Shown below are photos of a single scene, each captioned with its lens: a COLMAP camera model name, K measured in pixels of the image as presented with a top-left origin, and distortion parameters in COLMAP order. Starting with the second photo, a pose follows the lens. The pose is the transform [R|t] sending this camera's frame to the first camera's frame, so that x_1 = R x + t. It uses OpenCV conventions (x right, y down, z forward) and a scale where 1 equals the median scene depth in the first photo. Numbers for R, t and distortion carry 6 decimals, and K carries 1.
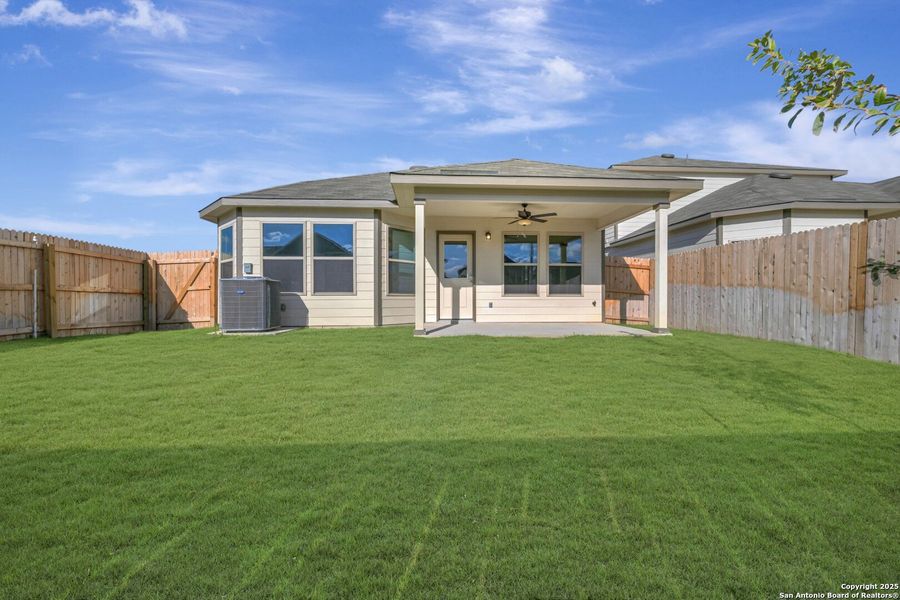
lens RADIAL K [[371.5, 0, 450.2], [0, 371.5, 293.9], [0, 0, 1]] dist [0.001354, 0.000656]
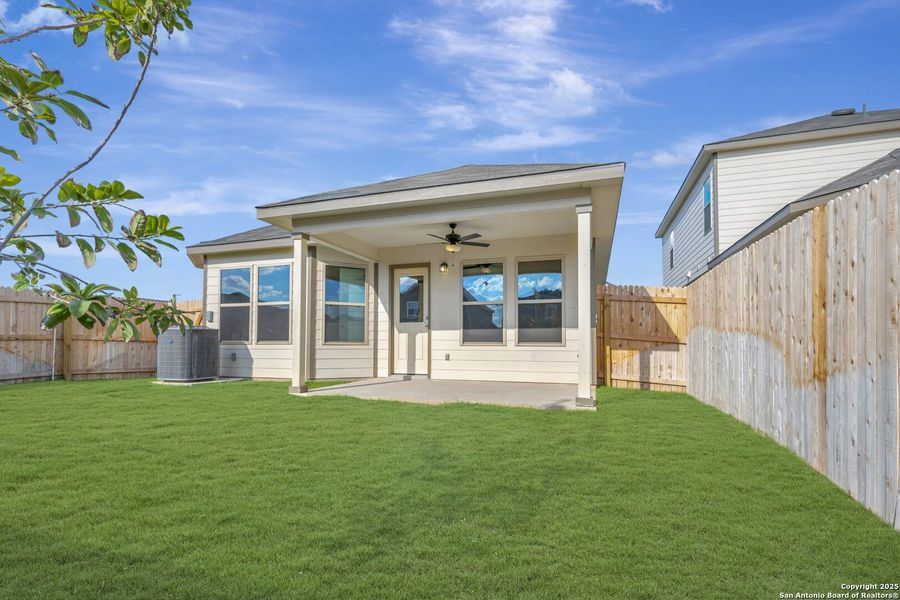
lens RADIAL K [[444.6, 0, 470.0], [0, 444.6, 332.0], [0, 0, 1]] dist [-0.017916, 0.001957]
pose [[0.923025, -0.006658, -0.384681, 0.544696], [0.005973, 0.999978, -0.002974, -0.020067], [0.384693, 0.000448, 0.923045, 0.176611]]
